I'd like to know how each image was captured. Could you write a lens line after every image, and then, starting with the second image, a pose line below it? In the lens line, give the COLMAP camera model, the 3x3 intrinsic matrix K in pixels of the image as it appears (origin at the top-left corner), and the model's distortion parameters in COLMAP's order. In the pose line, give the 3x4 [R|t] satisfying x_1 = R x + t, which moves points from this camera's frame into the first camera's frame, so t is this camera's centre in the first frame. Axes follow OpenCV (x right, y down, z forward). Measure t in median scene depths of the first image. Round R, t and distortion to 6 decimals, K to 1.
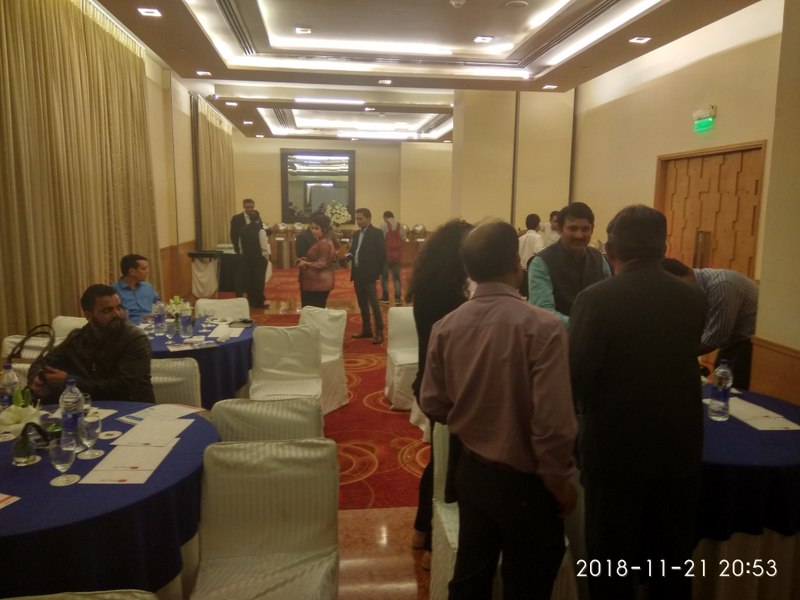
lens RADIAL K [[619.8, 0, 400.9], [0, 619.8, 296.7], [0, 0, 1]] dist [0.122569, -0.198132]
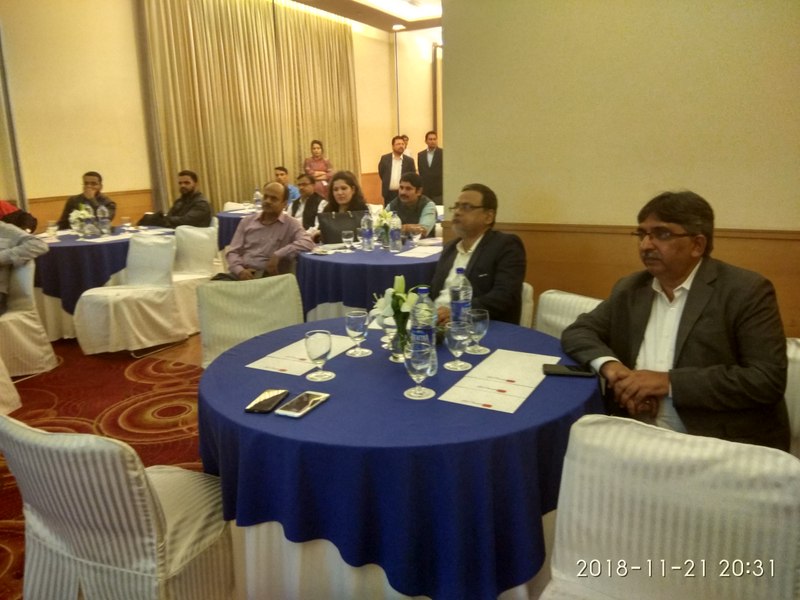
lens RADIAL K [[632.4, 0, 400.0], [0, 632.4, 300.0], [0, 0, 1]] dist [0.112449, -0.181343]
pose [[0.822611, 0.101343, -0.559500, 0.447698], [-0.049765, 0.993045, 0.106703, 0.047532], [0.566422, -0.059932, 0.821933, -0.079380]]
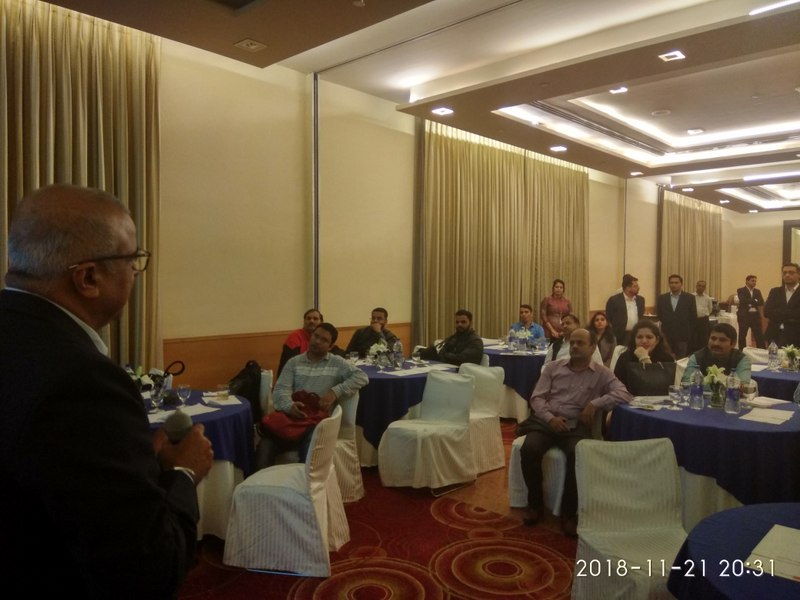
lens RADIAL K [[619.8, 0, 400.9], [0, 619.8, 296.7], [0, 0, 1]] dist [0.122569, -0.198132]
pose [[0.642353, 0.010461, -0.766338, 0.354435], [-0.106864, 0.991362, -0.076042, 0.041039], [0.758922, 0.130740, 0.637922, -0.143622]]
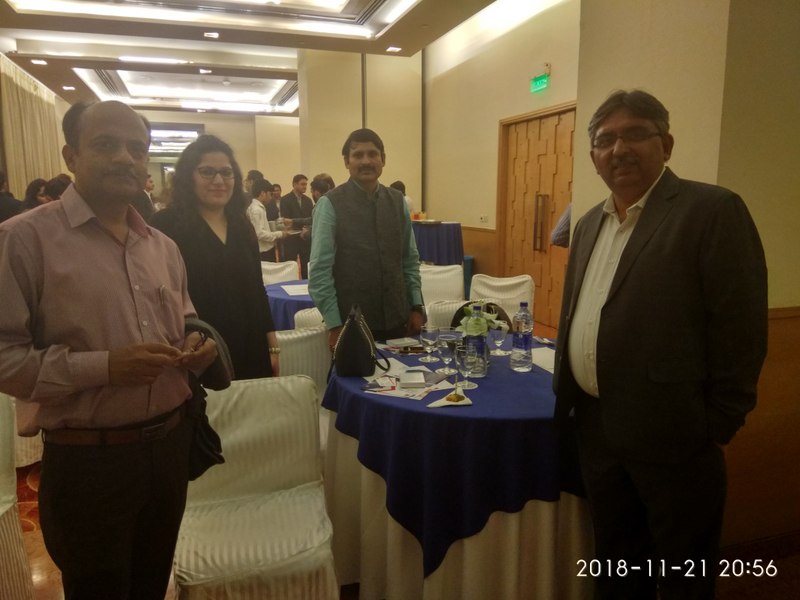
lens RADIAL K [[623.4, 0, 400.0], [0, 623.4, 300.0], [0, 0, 1]] dist [0.111221, -0.172499]
pose [[0.982785, -0.041145, 0.180113, 0.062033], [0.037266, 0.998996, 0.024870, 0.023183], [-0.180955, -0.017730, 0.983332, 0.057034]]
